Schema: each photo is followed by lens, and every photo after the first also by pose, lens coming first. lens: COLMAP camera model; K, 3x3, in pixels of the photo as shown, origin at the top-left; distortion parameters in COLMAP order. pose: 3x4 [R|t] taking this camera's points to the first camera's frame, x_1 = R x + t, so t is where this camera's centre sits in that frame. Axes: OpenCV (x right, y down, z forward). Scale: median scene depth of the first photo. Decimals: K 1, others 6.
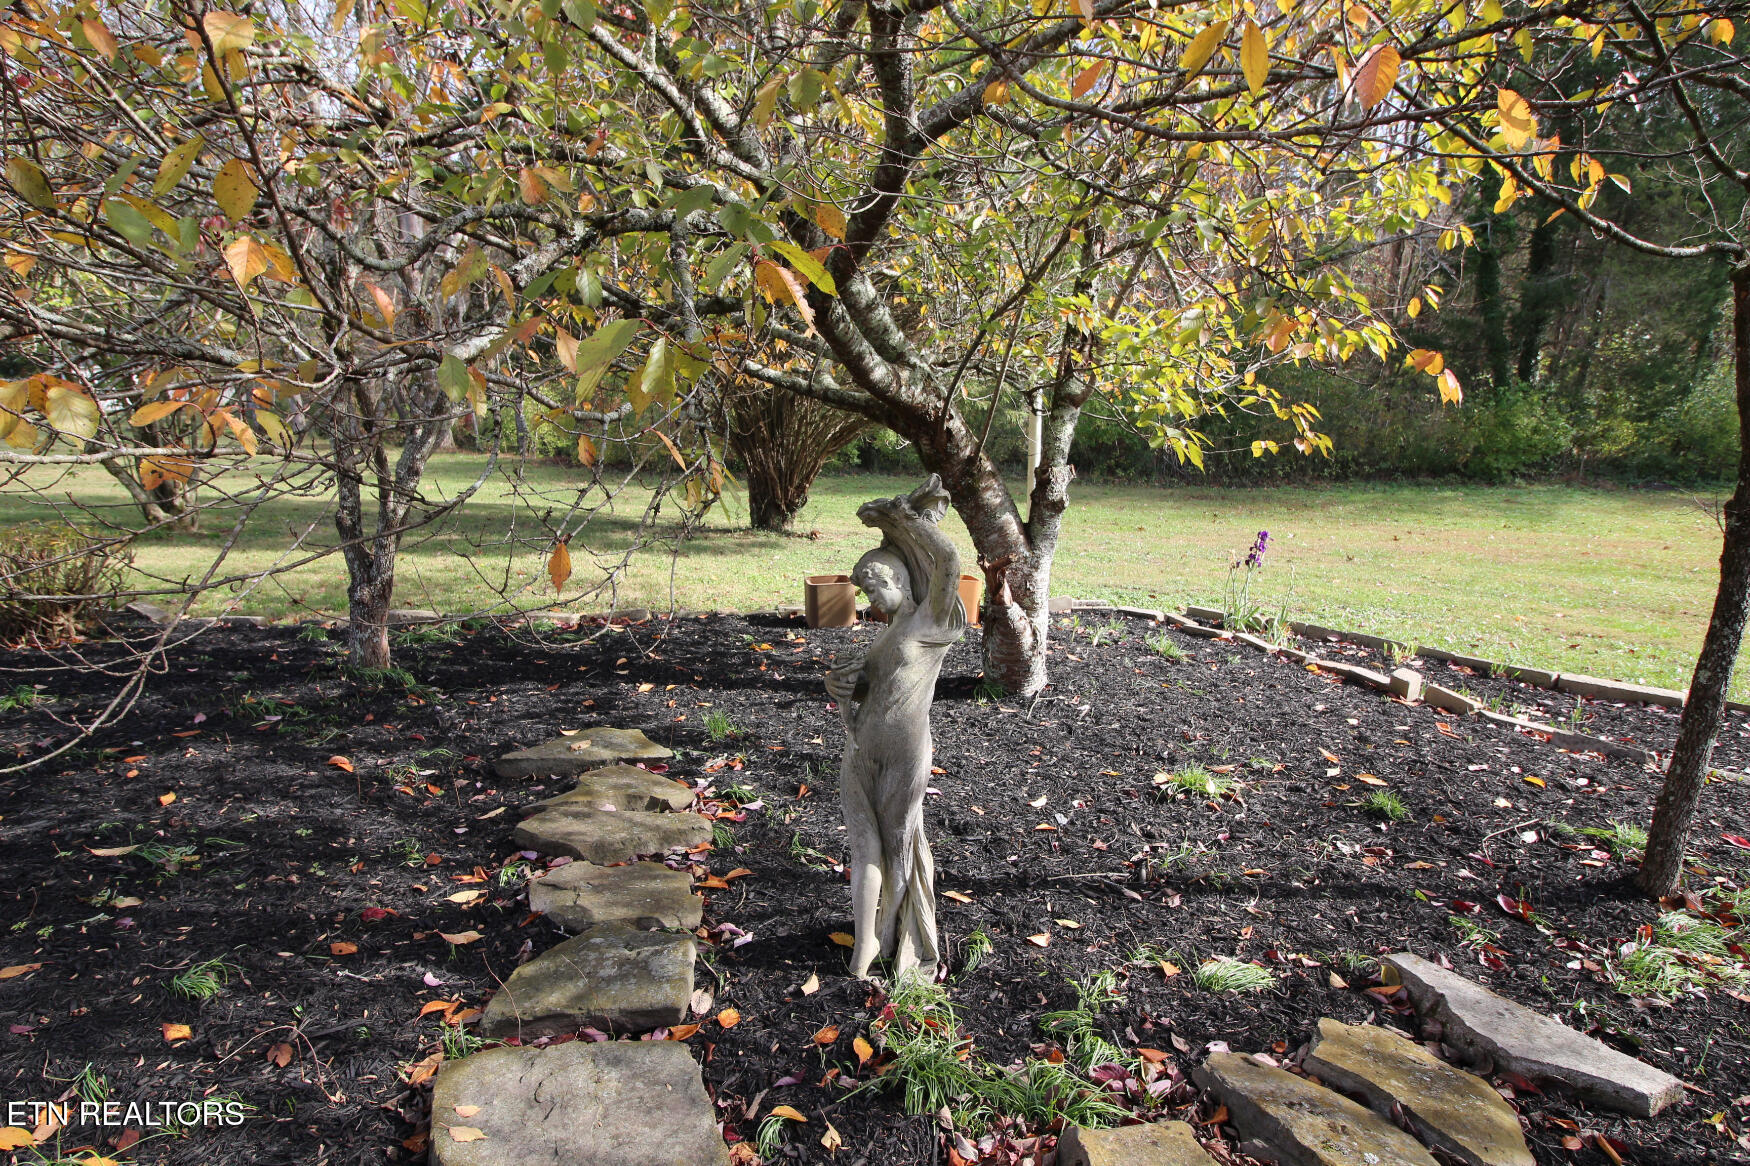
lens RADIAL K [[1058.0, 0, 875.0], [0, 1058.0, 583.0], [0, 0, 1]] dist [0.002076, -0.002211]
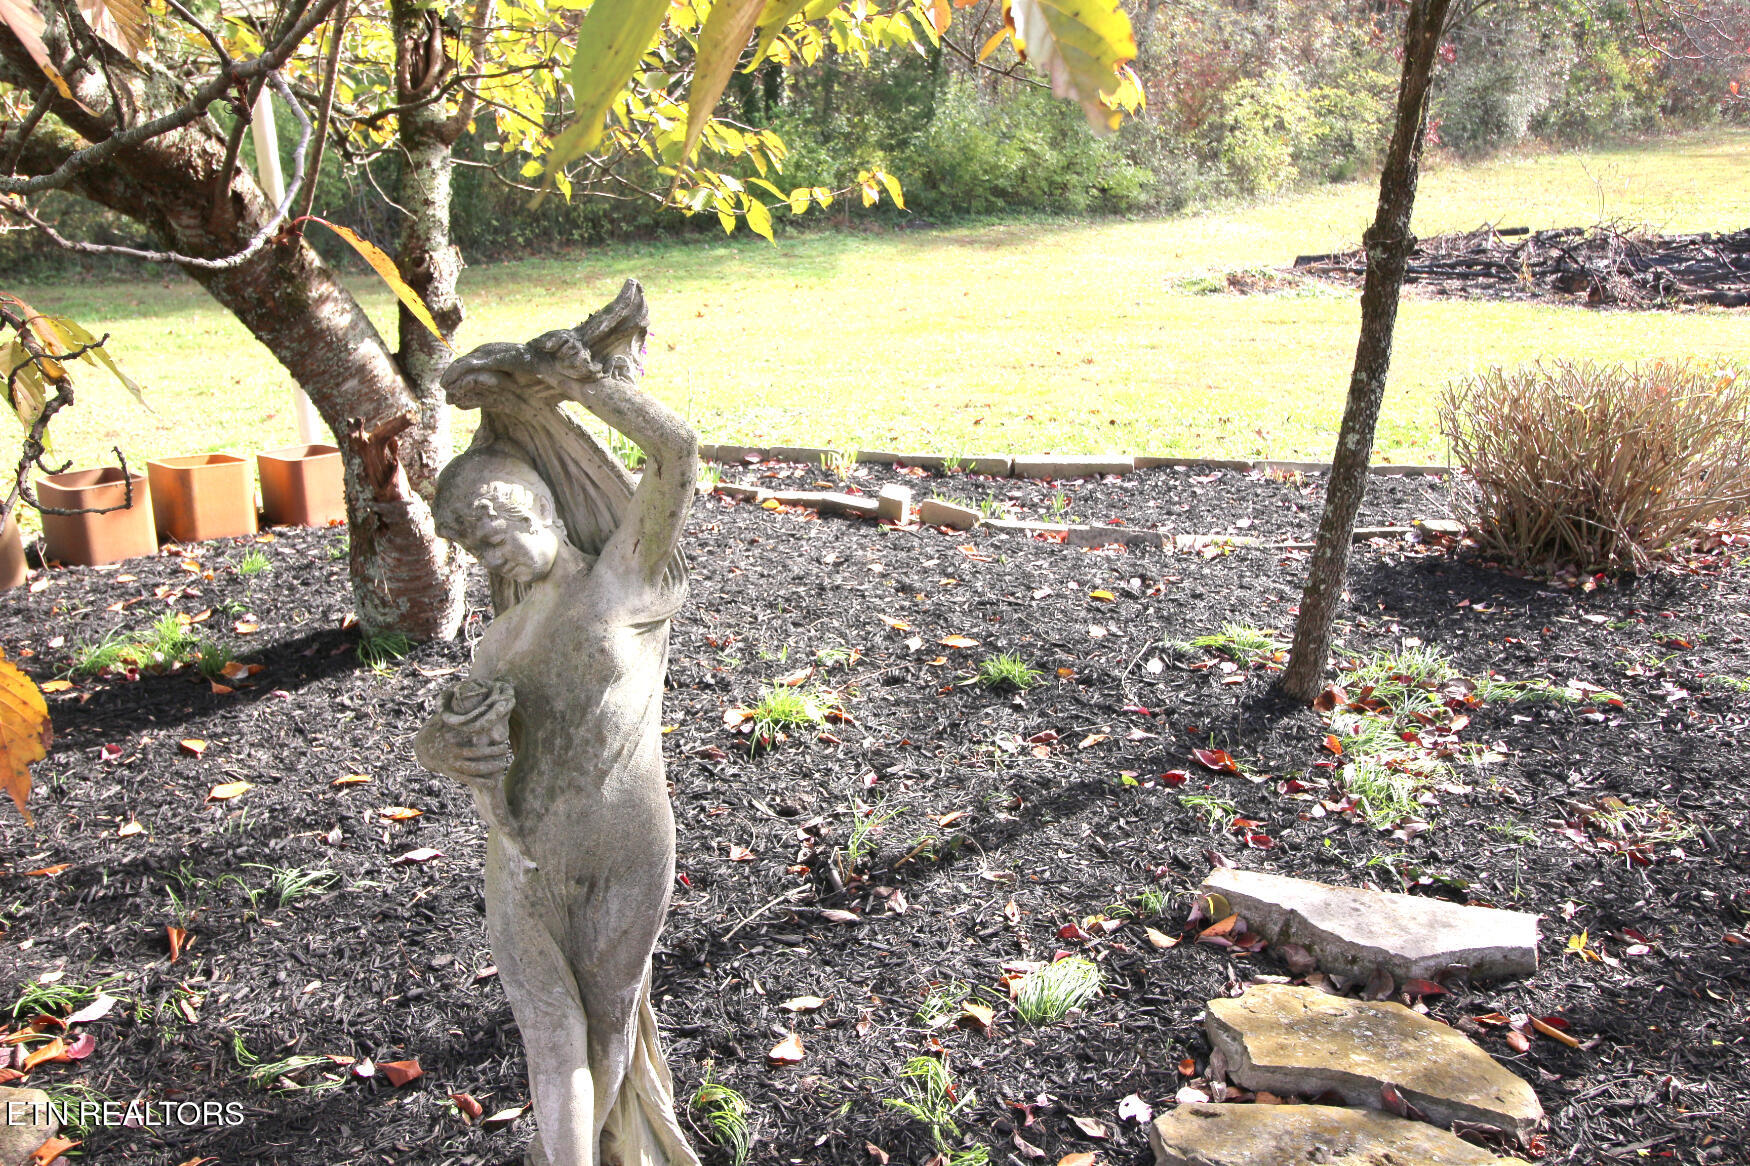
lens RADIAL K [[1393.4, 0, 875.0], [0, 1393.4, 583.0], [0, 0, 1]] dist [0.019896, -0.009473]
pose [[0.775689, -0.217416, 0.592483, -0.159577], [0.136421, 0.974356, 0.178943, -0.041395], [-0.616194, -0.057978, 0.785457, 0.264946]]
